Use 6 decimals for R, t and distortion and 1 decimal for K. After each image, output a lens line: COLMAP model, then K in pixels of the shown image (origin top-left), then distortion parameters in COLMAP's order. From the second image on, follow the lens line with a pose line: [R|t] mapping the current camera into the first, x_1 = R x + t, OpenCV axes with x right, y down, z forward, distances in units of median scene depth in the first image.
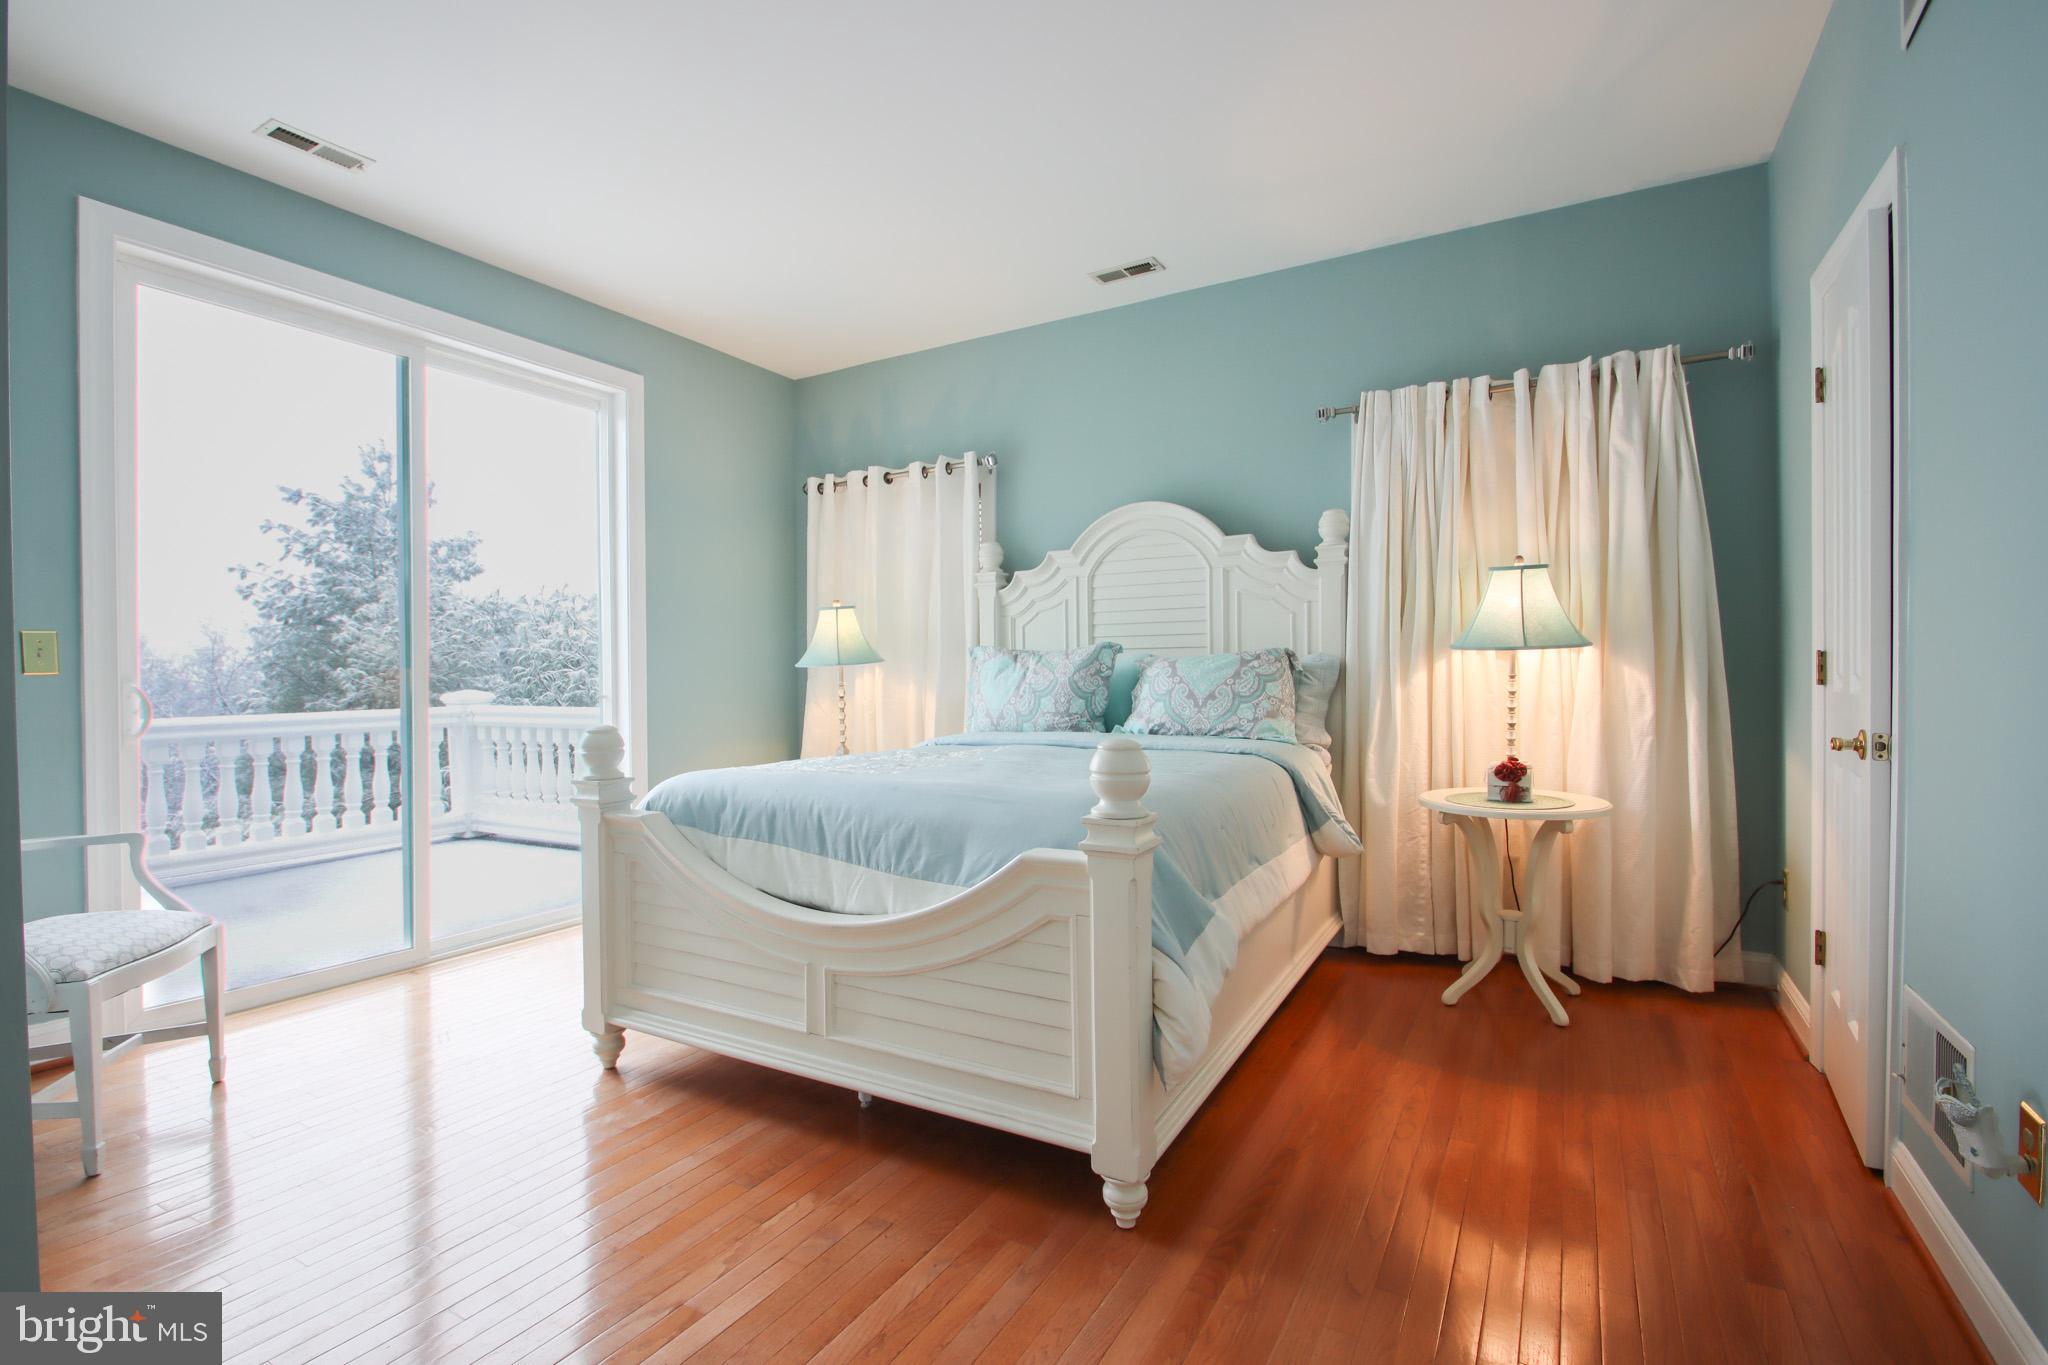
lens RADIAL K [[978.9, 0, 969.0], [0, 978.9, 689.5], [0, 0, 1]] dist [0.001250, -0.000365]
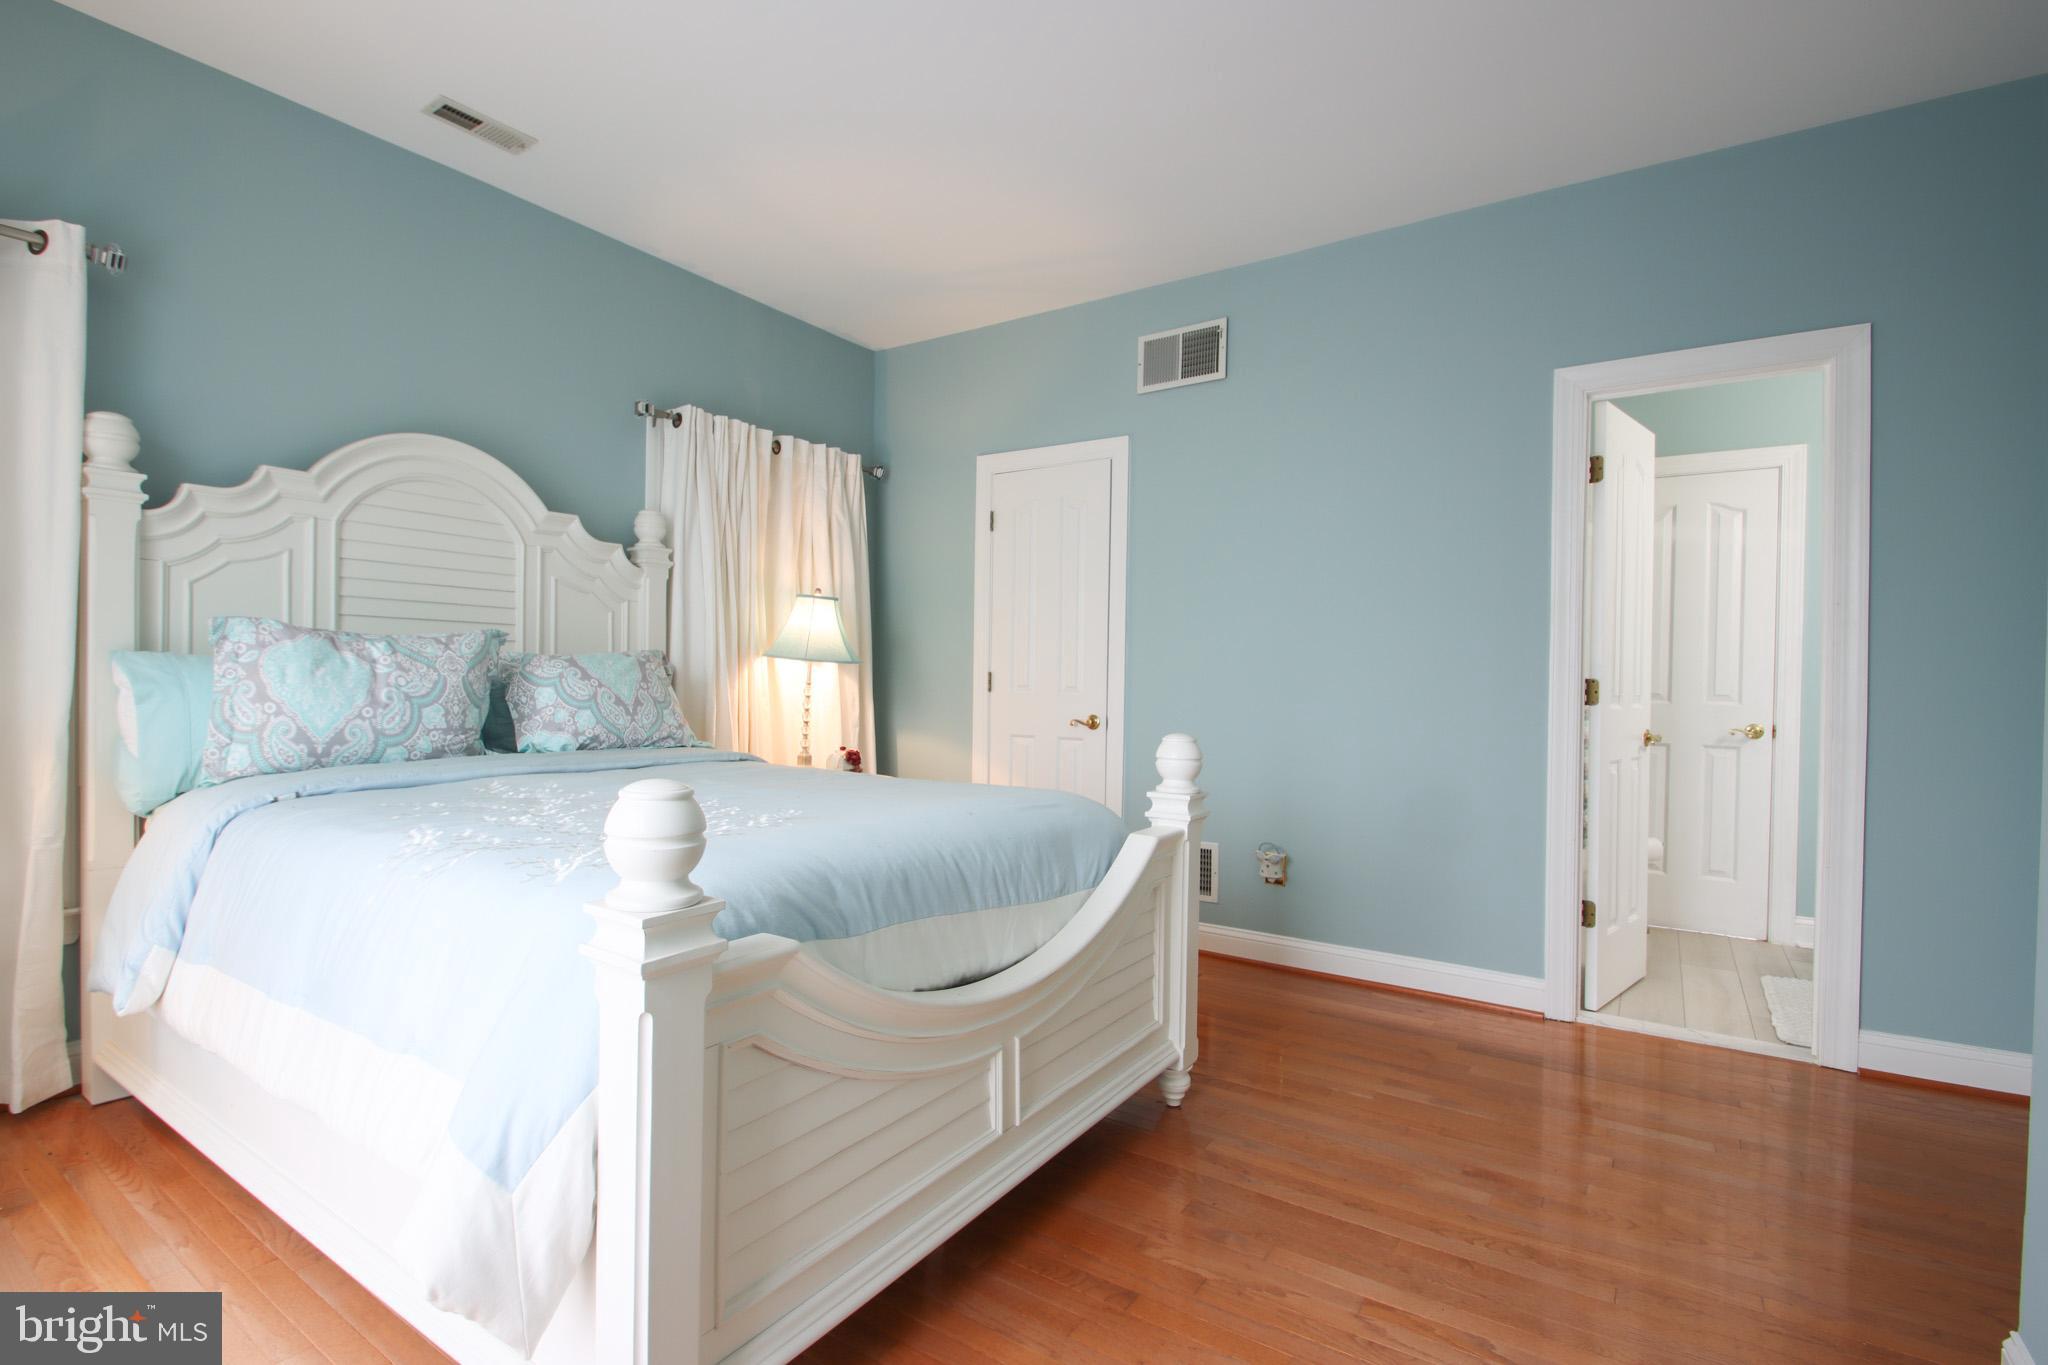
lens RADIAL K [[982.2, 0, 1024.4], [0, 982.2, 692.1], [0, 0, 1]] dist [-0.000686, -0.000786]
pose [[0.020189, -0.000636, 0.999796, -0.699400], [-0.002446, 0.999997, 0.000685, -0.003953], [-0.999793, -0.002460, 0.020187, 0.709356]]
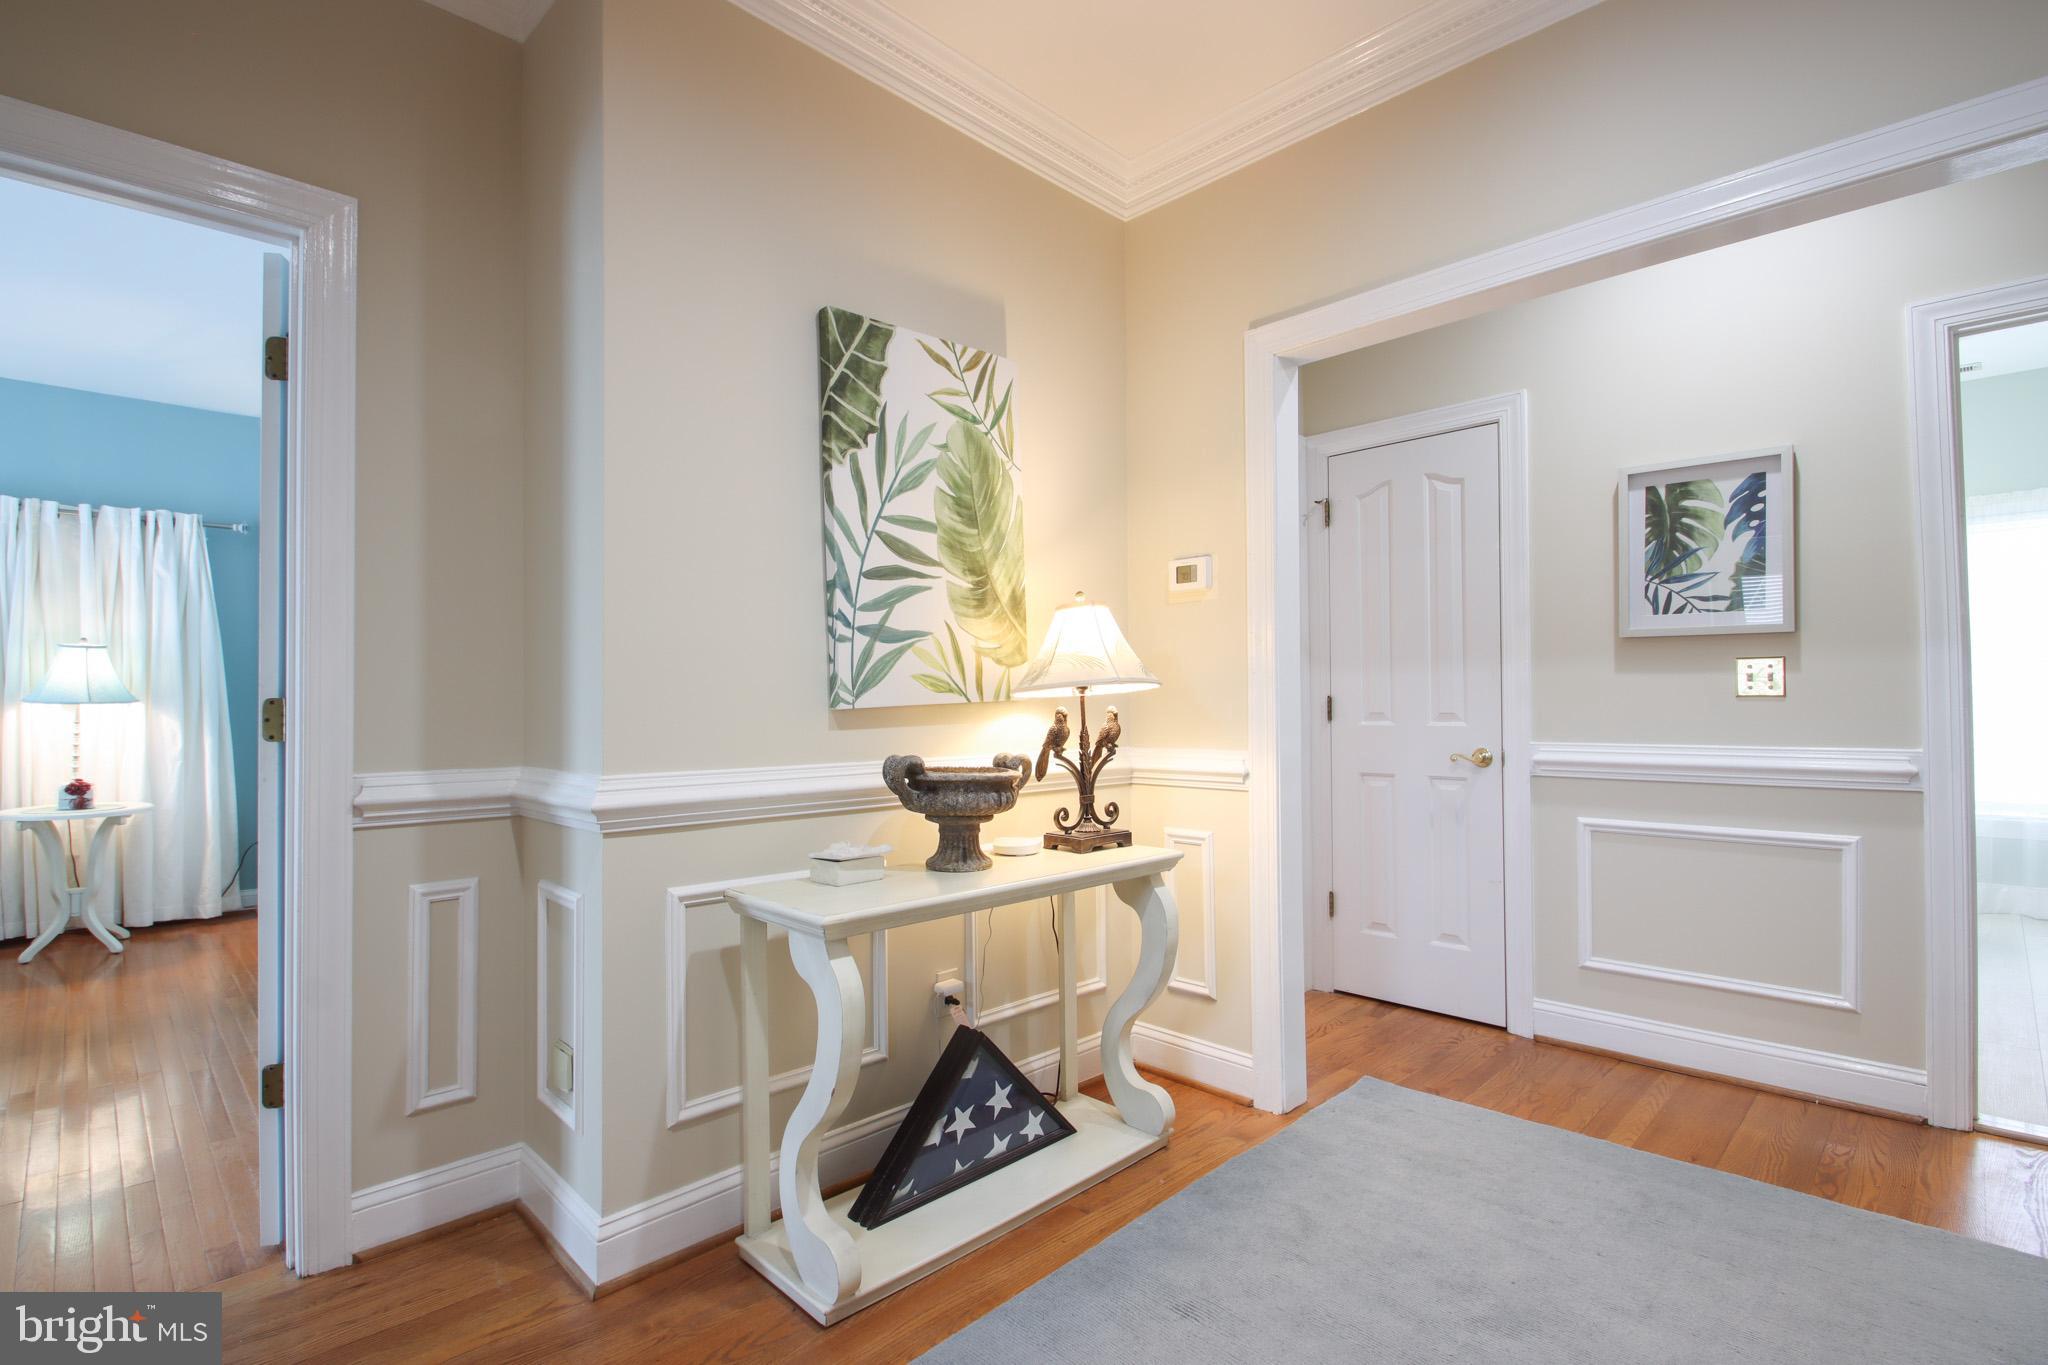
lens RADIAL K [[952.1, 0, 1017.4], [0, 952.1, 702.5], [0, 0, 1]] dist [0.015551, -0.019646]
pose [[0.244756, 0.018115, 0.969415, -0.439496], [0.012146, 0.999690, -0.021747, 0.003894], [-0.969509, 0.017098, 0.244460, -0.649692]]
